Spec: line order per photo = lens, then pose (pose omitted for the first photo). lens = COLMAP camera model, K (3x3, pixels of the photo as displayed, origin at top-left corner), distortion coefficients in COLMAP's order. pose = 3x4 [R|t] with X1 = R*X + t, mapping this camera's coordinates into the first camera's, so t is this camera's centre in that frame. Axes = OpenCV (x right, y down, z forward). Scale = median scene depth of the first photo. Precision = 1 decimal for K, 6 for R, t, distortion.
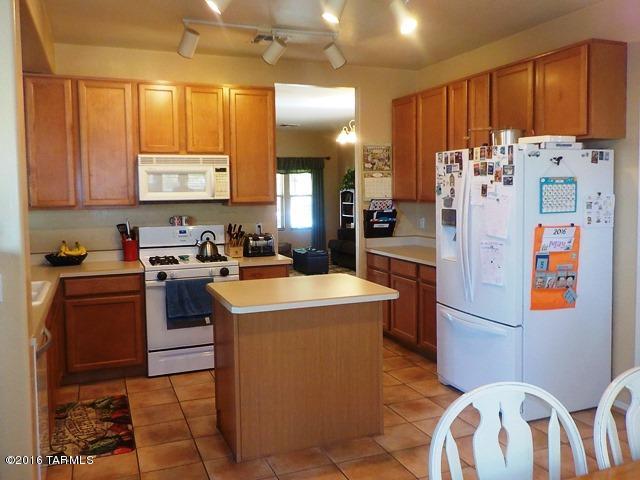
lens RADIAL K [[575.3, 0, 336.3], [0, 575.3, 234.6], [0, 0, 1]] dist [-0.003275, 0.005149]
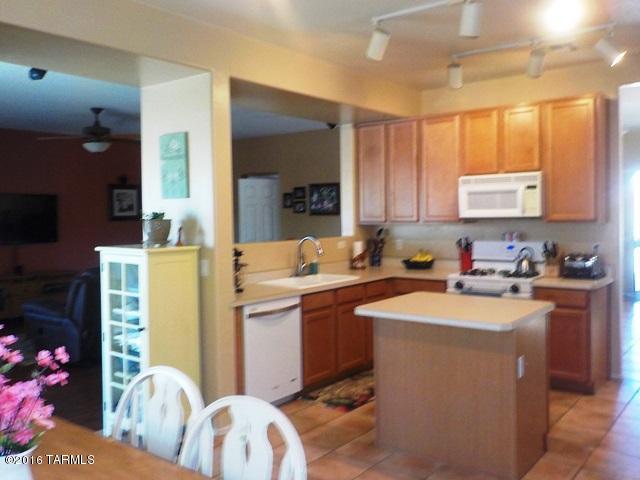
lens RADIAL K [[575.3, 0, 336.3], [0, 575.3, 234.6], [0, 0, 1]] dist [-0.003275, 0.005149]
pose [[0.489485, 0.033623, -0.871363, 0.503876], [-0.051427, 0.998630, 0.009645, -0.022303], [0.870494, 0.040091, 0.490544, 0.221867]]
